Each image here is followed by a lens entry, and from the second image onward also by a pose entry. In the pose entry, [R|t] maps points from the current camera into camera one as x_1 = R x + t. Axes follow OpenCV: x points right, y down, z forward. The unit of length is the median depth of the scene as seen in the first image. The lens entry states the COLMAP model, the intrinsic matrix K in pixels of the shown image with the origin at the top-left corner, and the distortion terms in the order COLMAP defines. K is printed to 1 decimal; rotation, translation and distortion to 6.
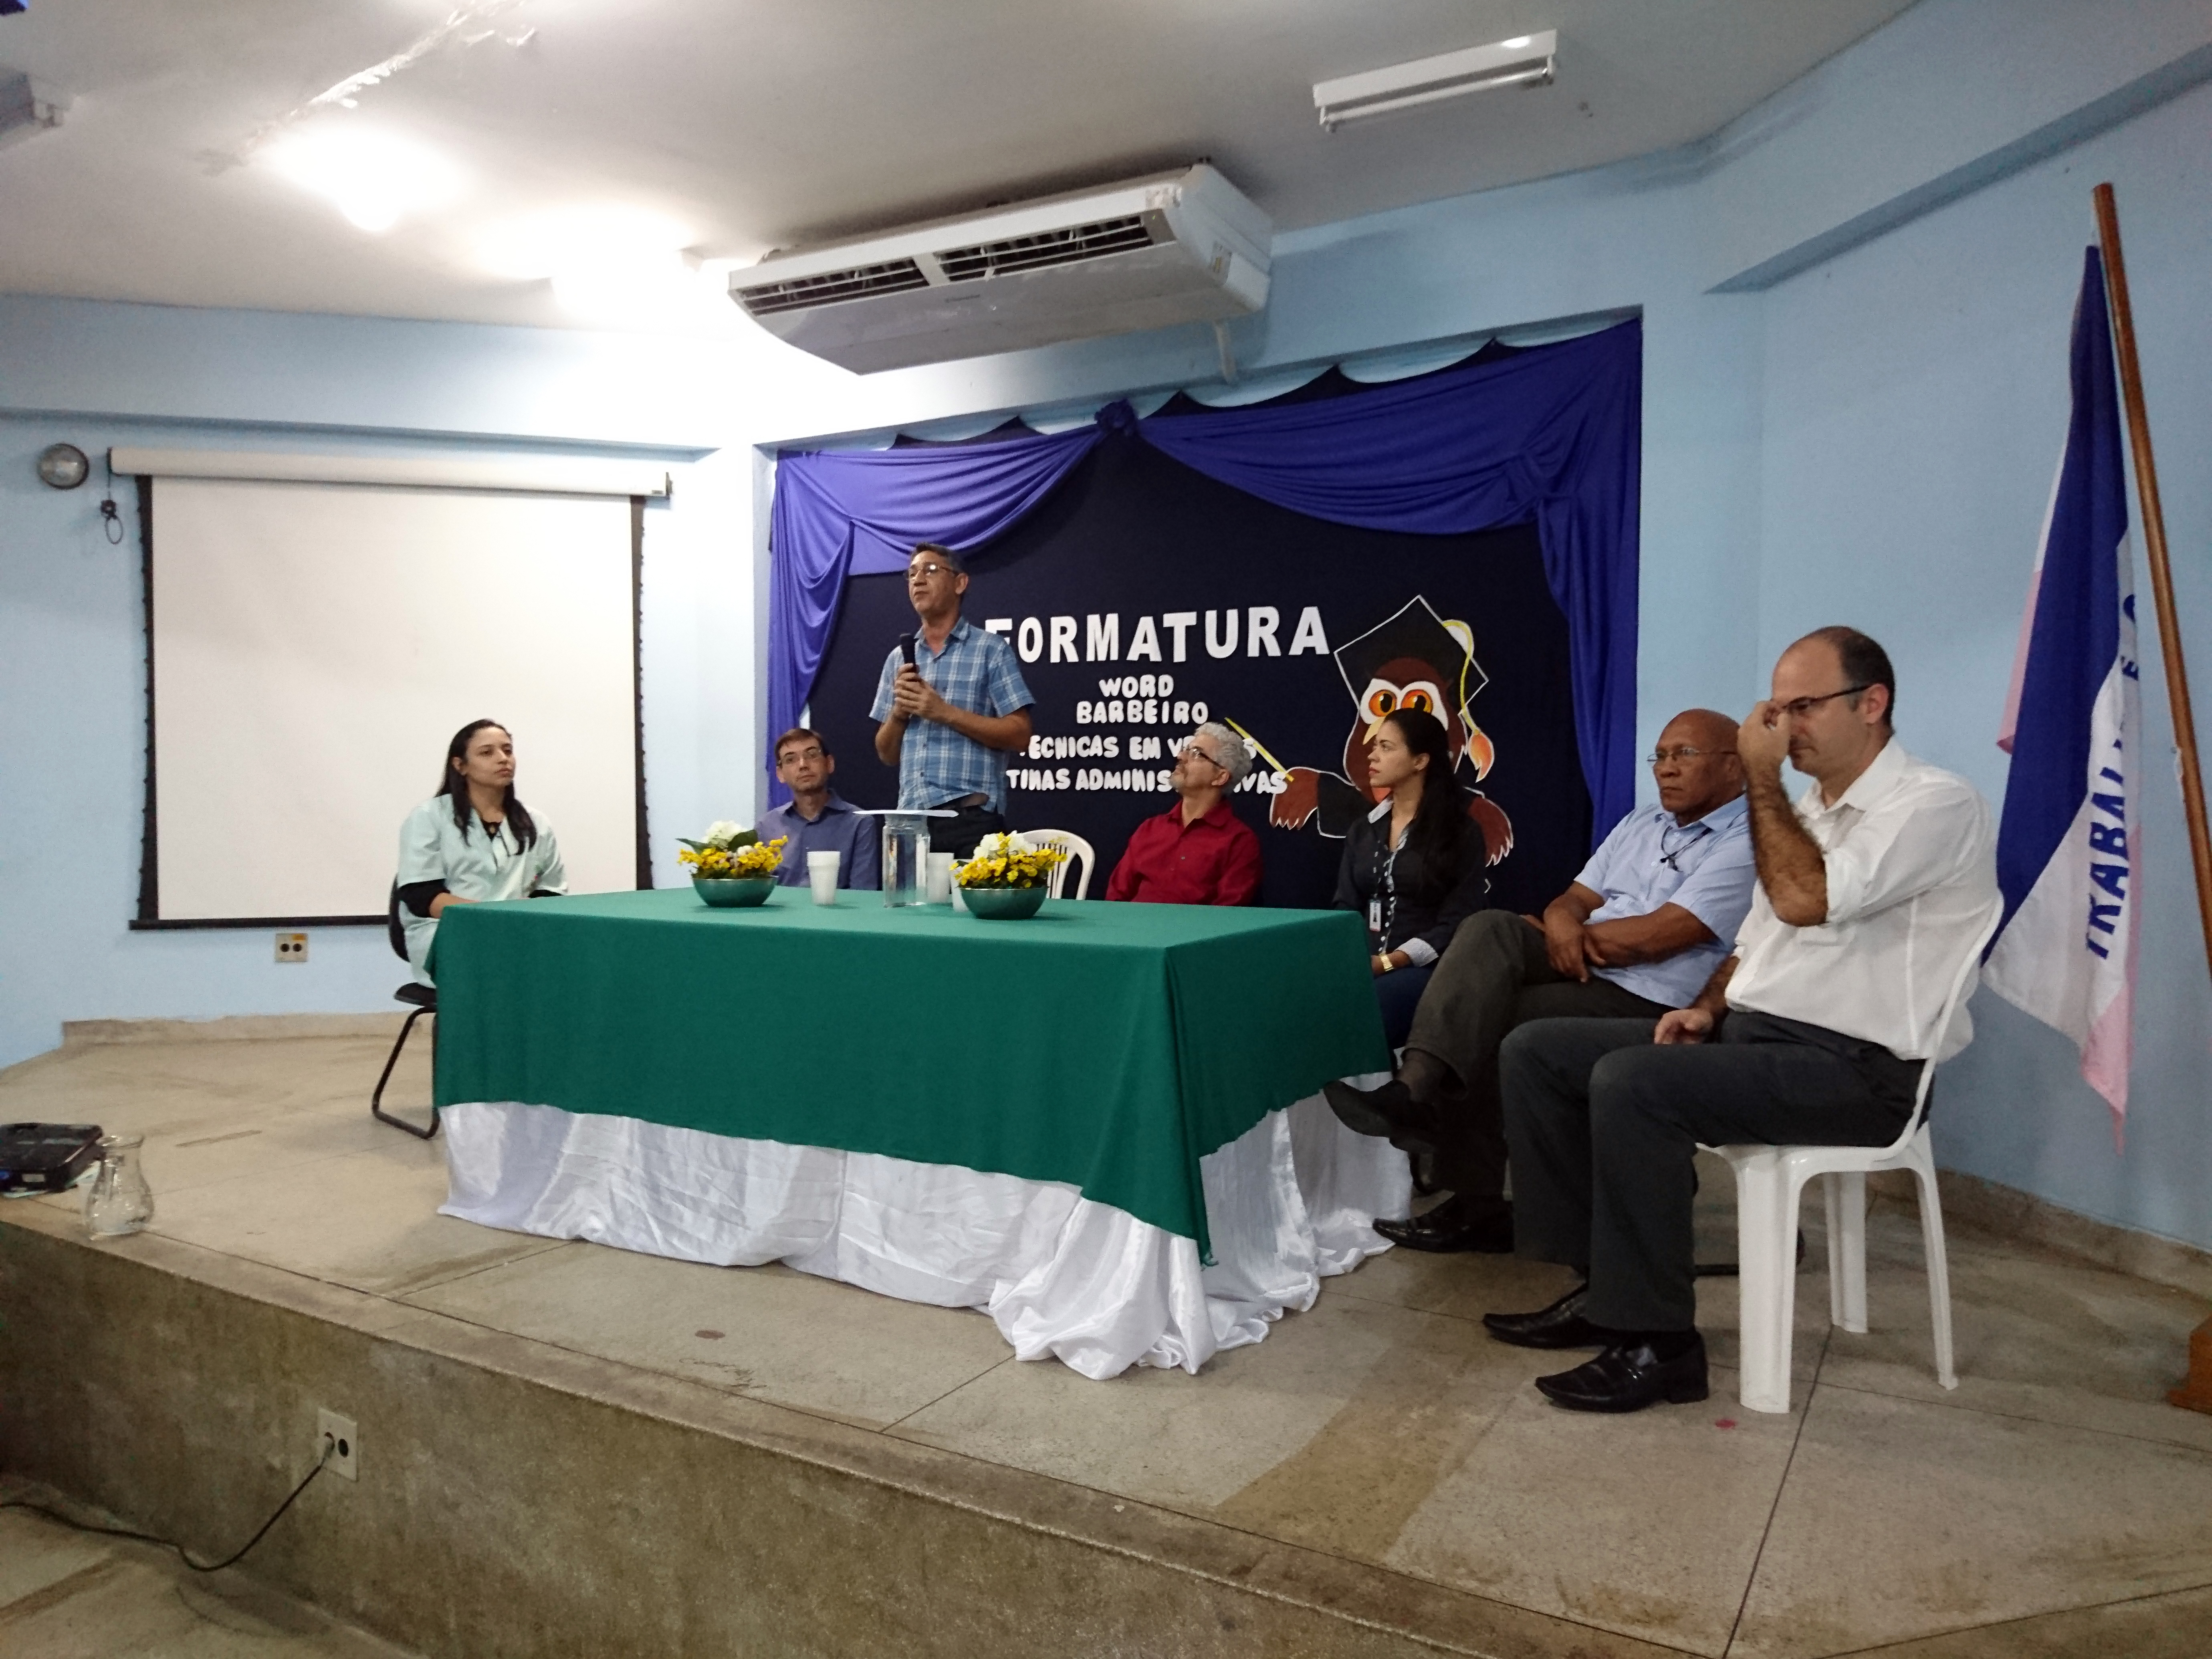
lens RADIAL K [[1459.7, 0, 1095.8], [0, 1459.7, 827.9], [0, 0, 1]] dist [-0.003537, 0.000976]
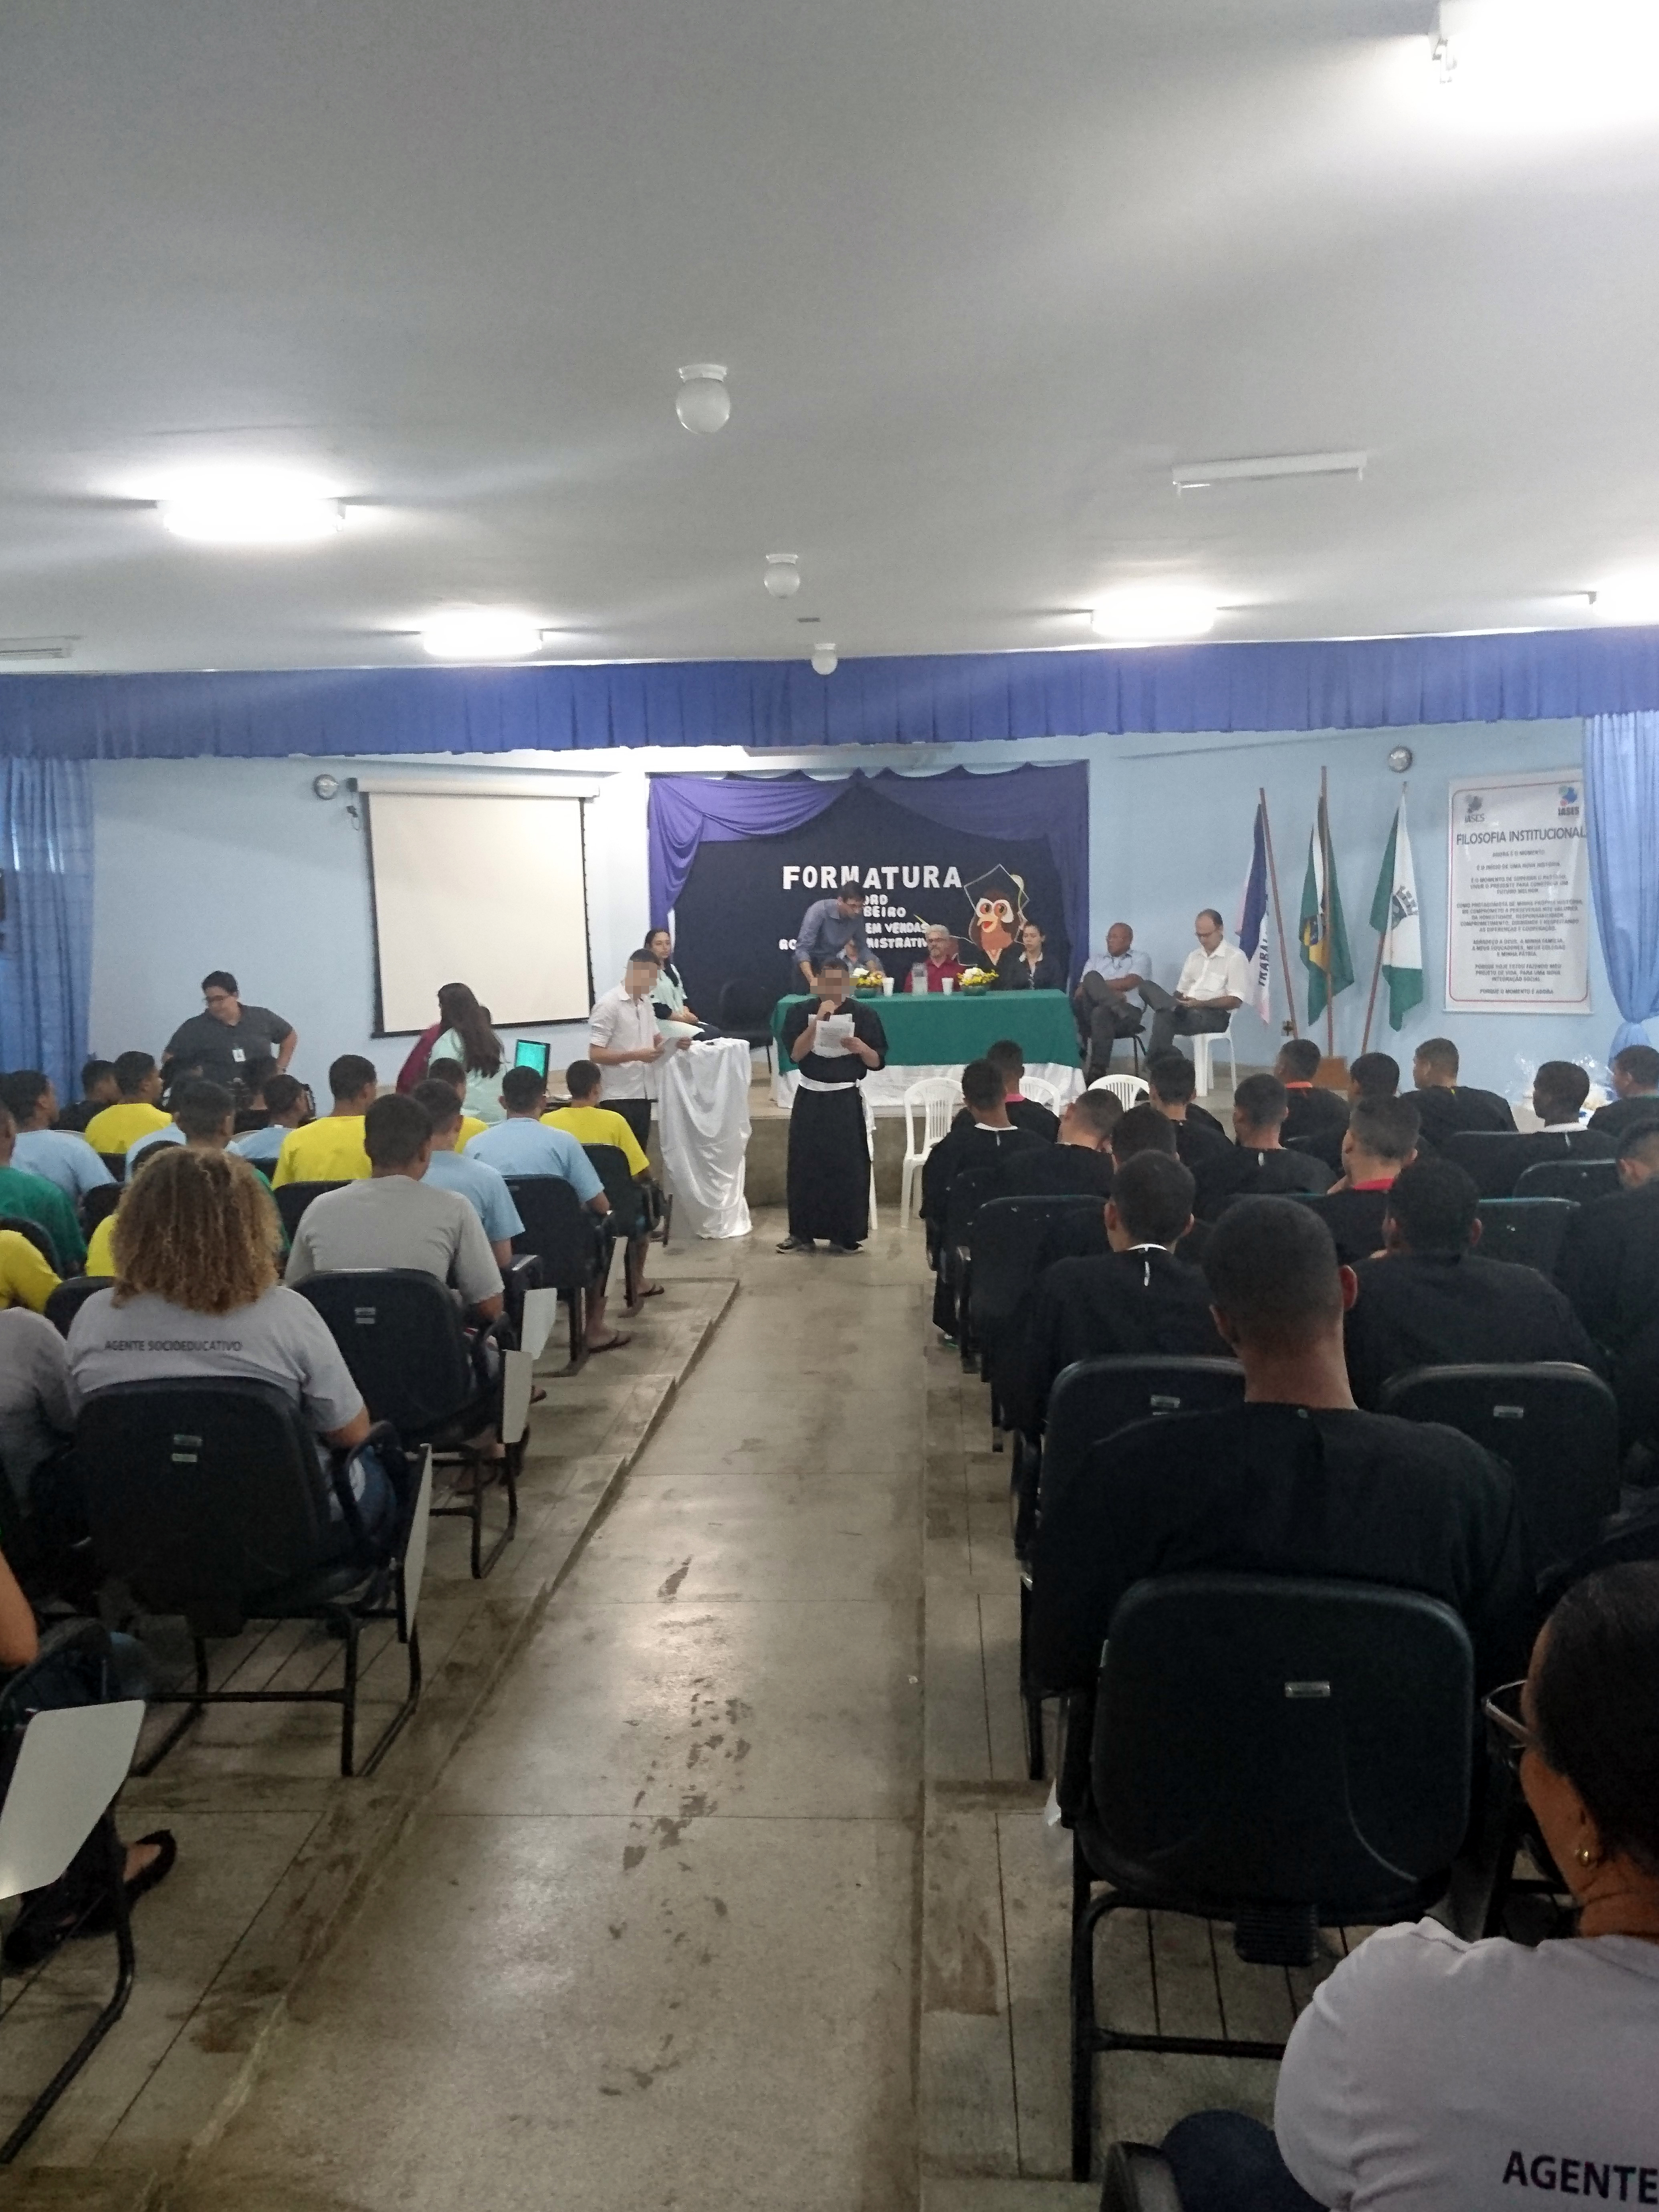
lens RADIAL K [[1459.7, 0, 832.2], [0, 1459.7, 1104.9], [0, 0, 1]] dist [-0.003537, 0.000976]
pose [[0.902812, -0.077205, 0.423047, -1.002984], [0.034402, 0.993566, 0.107907, -0.028969], [-0.428656, -0.082866, 0.899659, -1.016675]]
